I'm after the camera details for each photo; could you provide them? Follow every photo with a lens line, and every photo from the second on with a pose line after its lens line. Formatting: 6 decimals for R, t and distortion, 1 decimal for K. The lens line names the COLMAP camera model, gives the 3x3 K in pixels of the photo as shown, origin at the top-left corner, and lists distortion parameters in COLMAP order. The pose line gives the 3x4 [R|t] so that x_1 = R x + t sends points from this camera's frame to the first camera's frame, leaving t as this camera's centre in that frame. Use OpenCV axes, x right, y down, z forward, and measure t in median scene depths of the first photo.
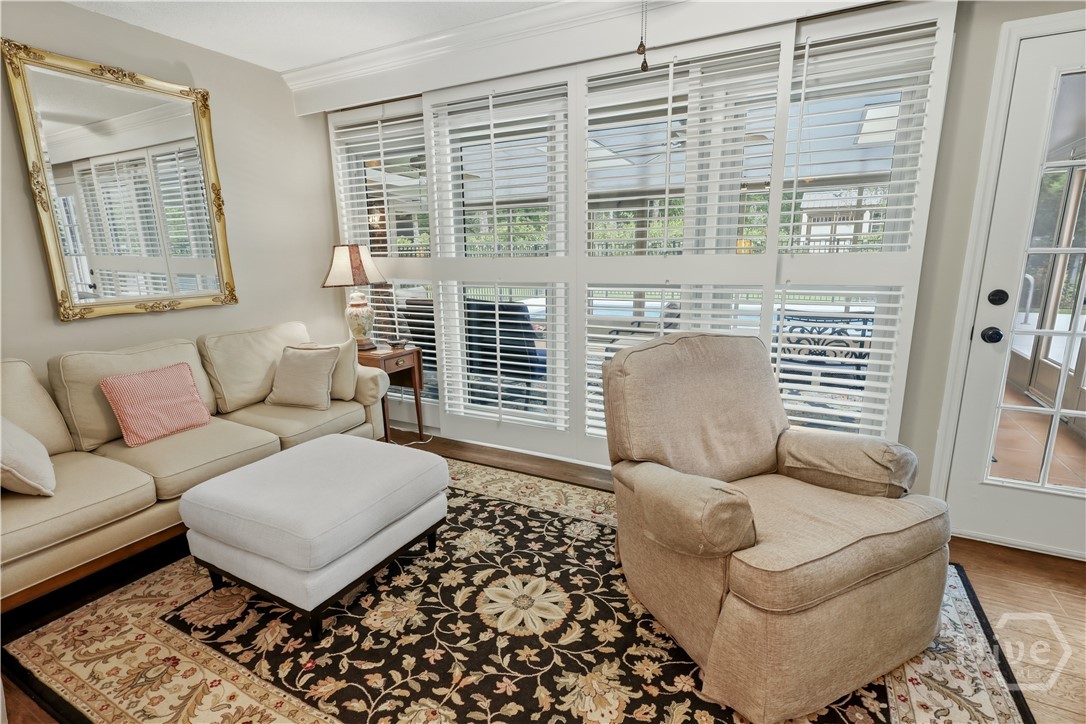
lens RADIAL K [[521.3, 0, 543.9], [0, 521.3, 360.1], [0, 0, 1]] dist [0.005101, 0.000281]
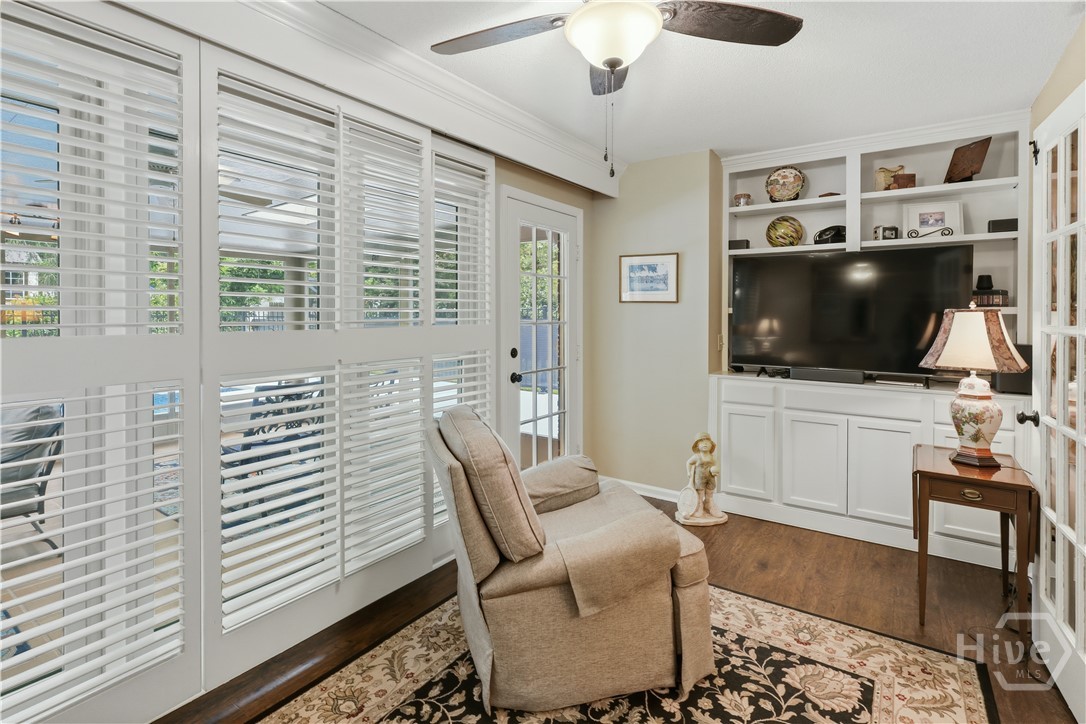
lens RADIAL K [[521.3, 0, 554.3], [0, 521.3, 319.9], [0, 0, 1]] dist [0.005101, 0.000281]
pose [[0.111334, -0.002528, 0.993780, -0.633403], [0.199854, 0.979624, -0.019898, -0.159546], [-0.973480, 0.200826, 0.109570, 0.692971]]
